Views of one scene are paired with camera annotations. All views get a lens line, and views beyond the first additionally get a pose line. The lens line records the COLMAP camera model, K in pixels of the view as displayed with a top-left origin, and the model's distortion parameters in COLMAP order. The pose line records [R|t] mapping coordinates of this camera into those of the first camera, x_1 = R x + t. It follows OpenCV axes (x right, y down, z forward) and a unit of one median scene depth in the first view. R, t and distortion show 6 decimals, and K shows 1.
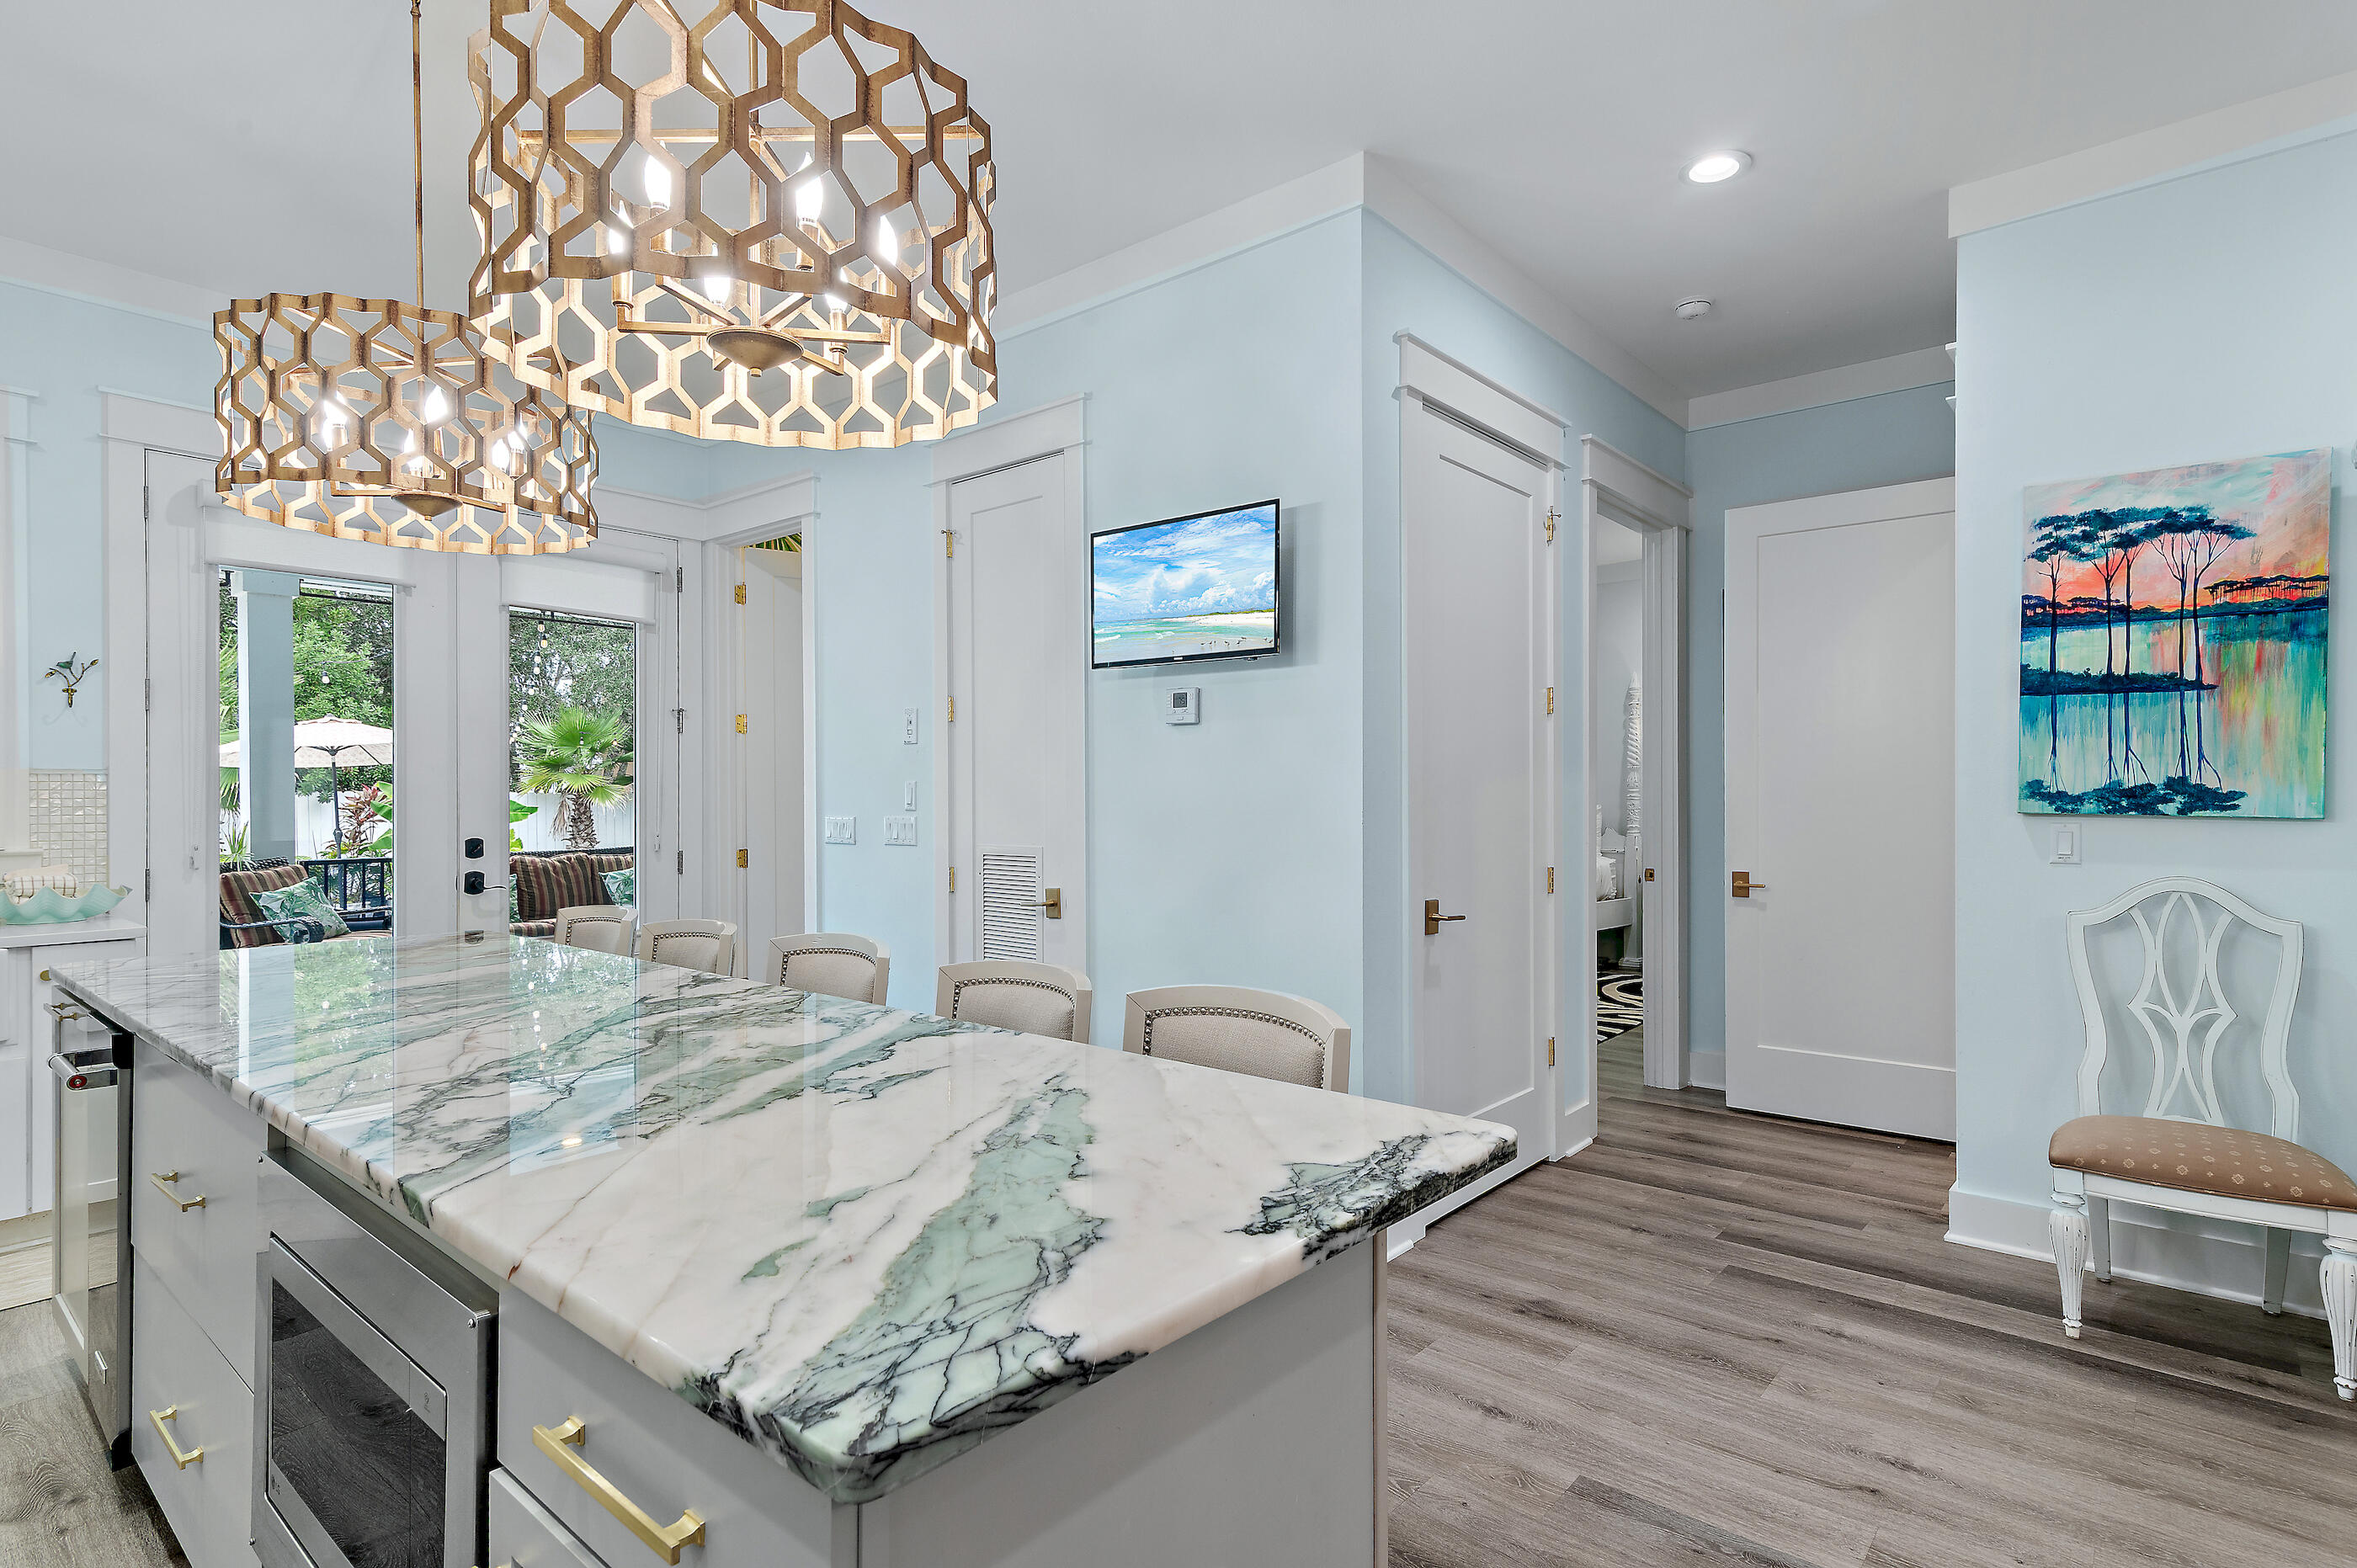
lens RADIAL K [[1182.8, 0, 1170.0], [0, 1182.8, 785.2], [0, 0, 1]] dist [0.025416, 0.000201]
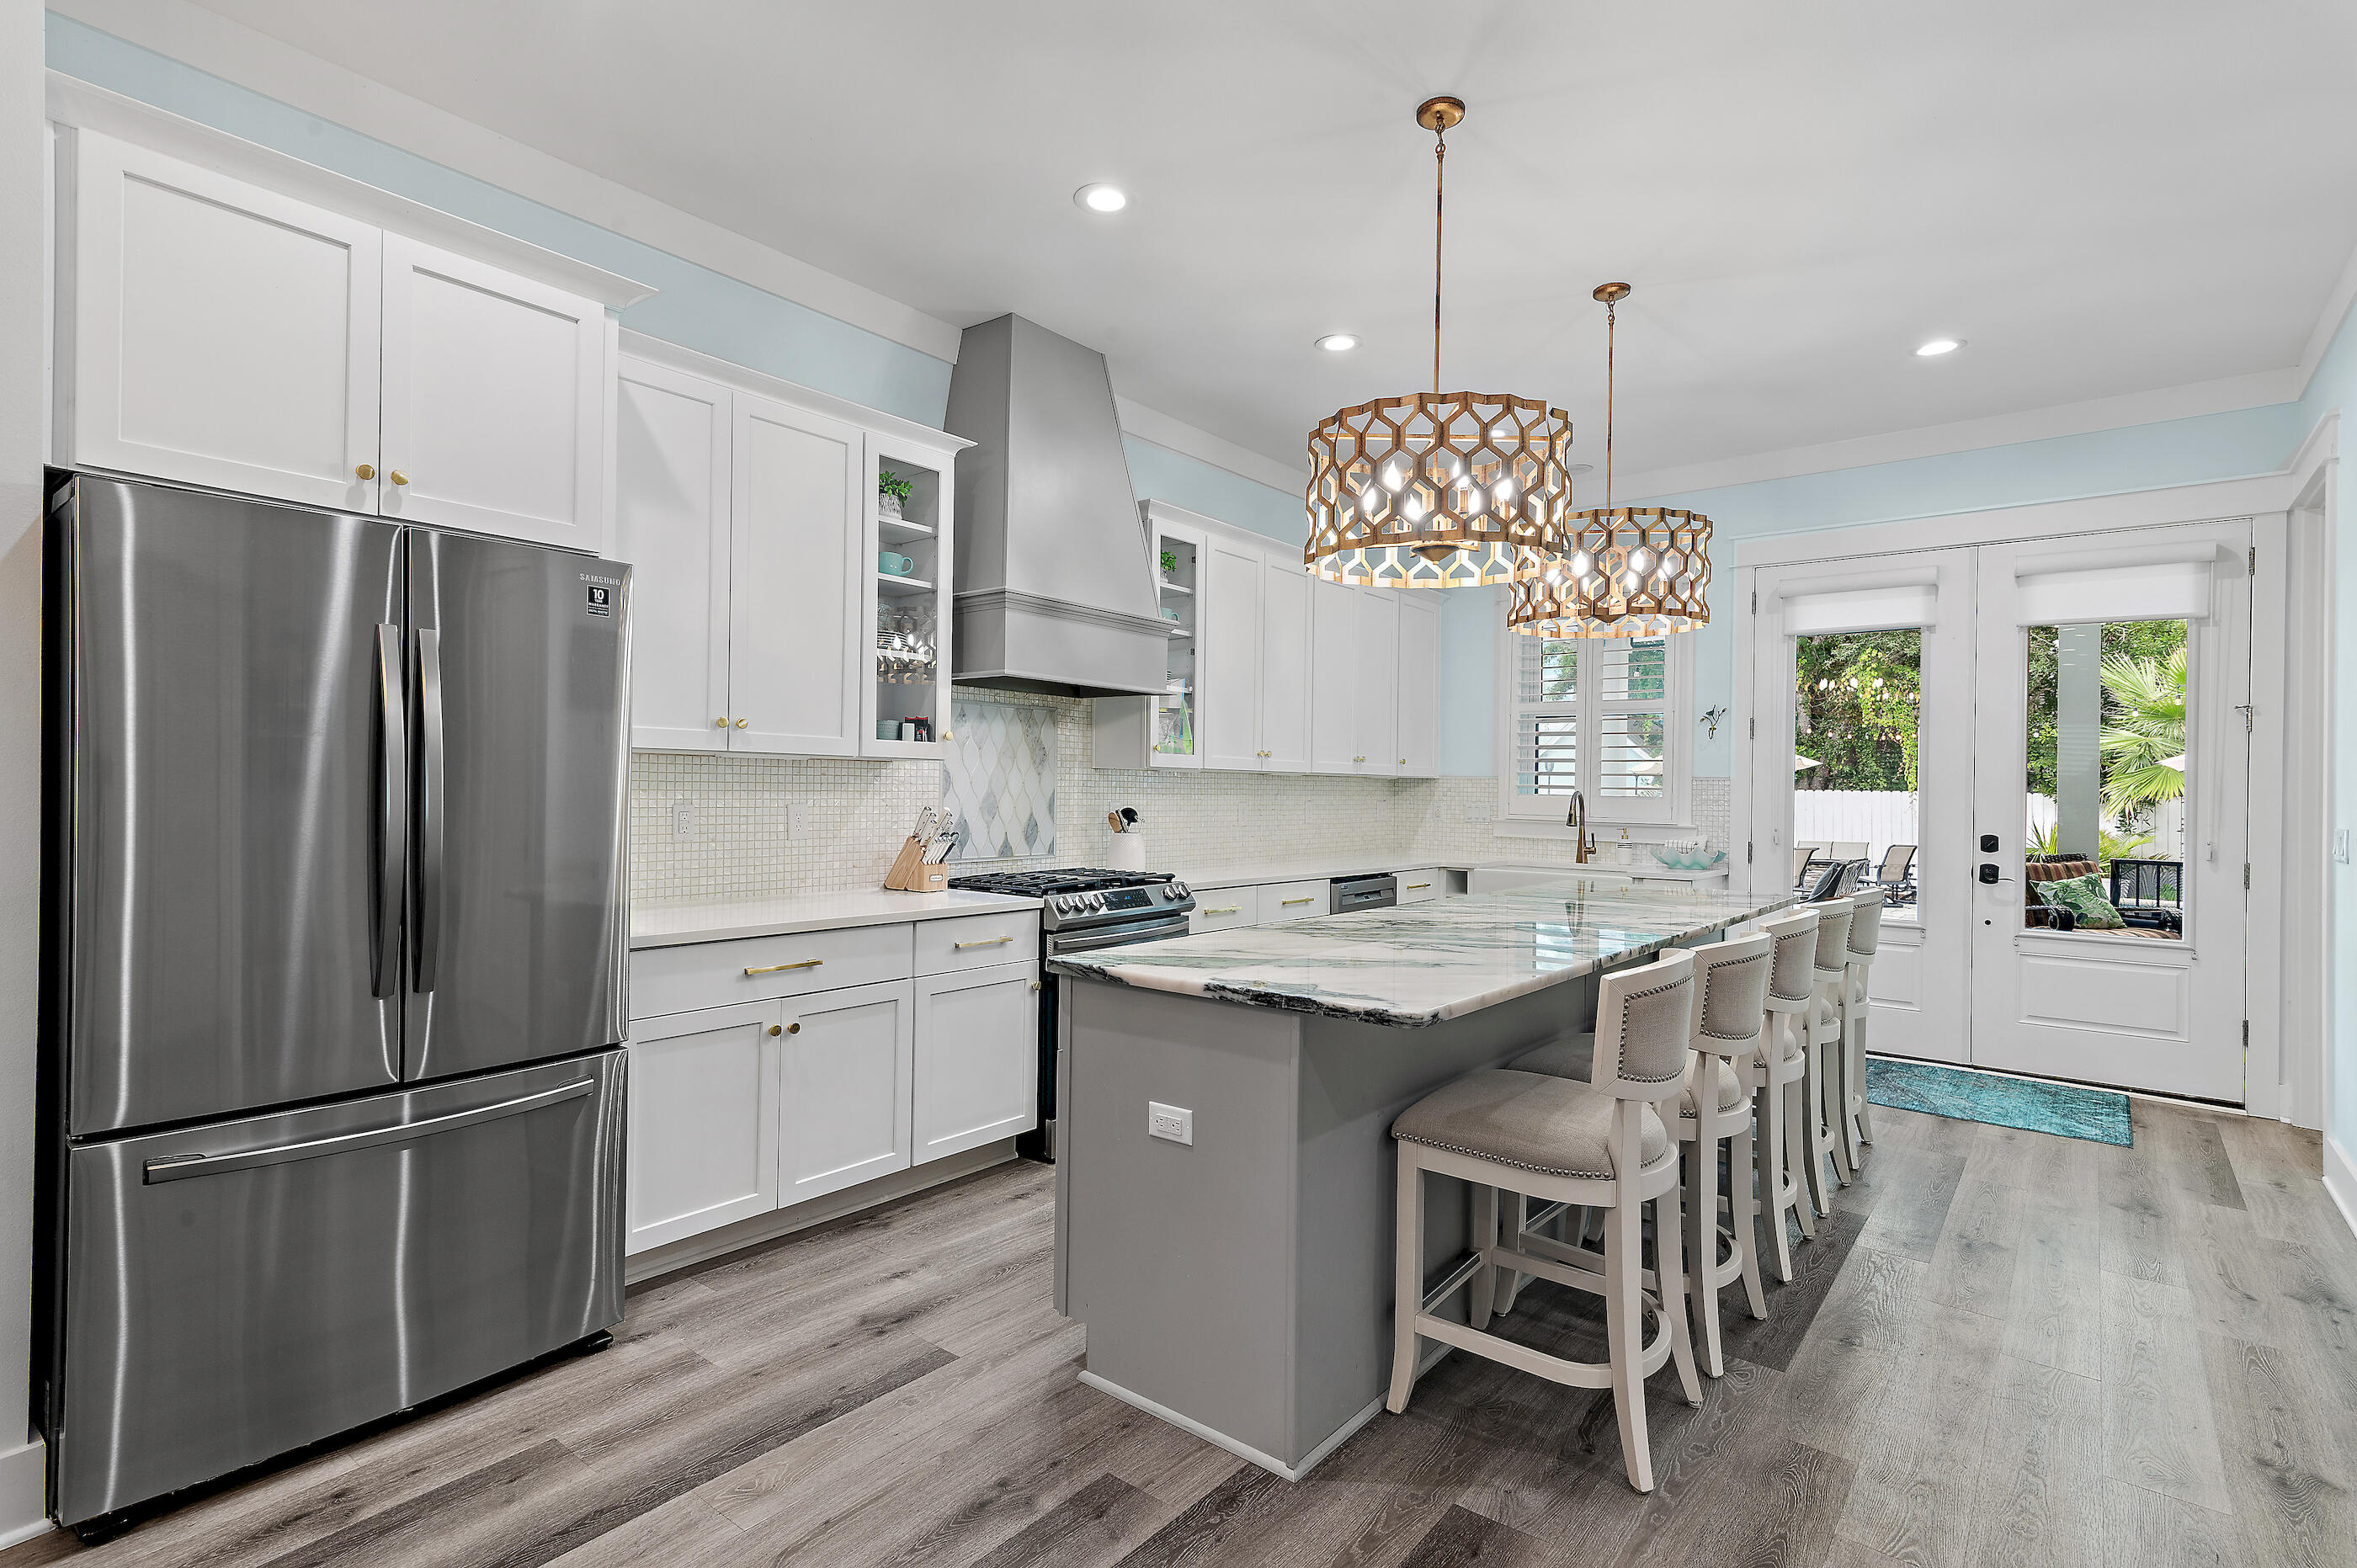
lens RADIAL K [[1182.8, 0, 1173.9], [0, 1182.8, 783.3], [0, 0, 1]] dist [0.025416, 0.000201]
pose [[0.043787, -0.001453, -0.999040, 0.675102], [-0.004183, 0.999990, -0.001638, 0.000210], [0.999032, 0.004250, 0.043780, 0.213346]]
